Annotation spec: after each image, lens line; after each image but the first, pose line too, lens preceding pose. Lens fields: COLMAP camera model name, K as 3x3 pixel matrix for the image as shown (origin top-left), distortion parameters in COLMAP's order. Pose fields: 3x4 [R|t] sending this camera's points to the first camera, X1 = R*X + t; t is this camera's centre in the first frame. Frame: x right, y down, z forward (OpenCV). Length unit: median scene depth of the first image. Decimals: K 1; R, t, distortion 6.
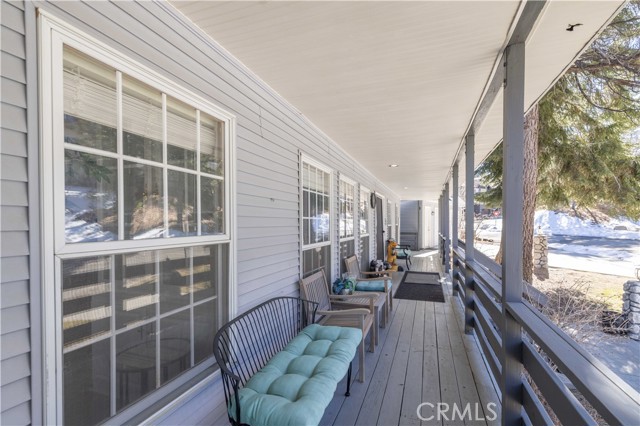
lens RADIAL K [[278.7, 0, 315.6], [0, 278.7, 213.9], [0, 0, 1]] dist [-0.000048, 0.000152]
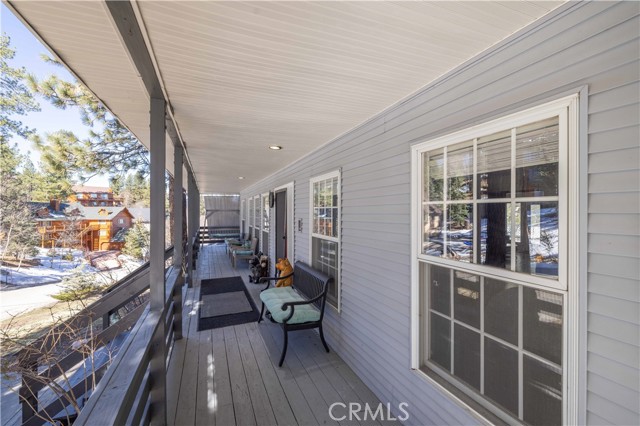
lens RADIAL K [[278.7, 0, 315.6], [0, 278.7, 213.9], [0, 0, 1]] dist [-0.000048, 0.000152]
pose [[-0.734686, 0.003624, -0.678398, 0.753025], [-0.004658, 0.999935, 0.010386, -0.139431], [0.678392, 0.010790, -0.734621, 1.444324]]
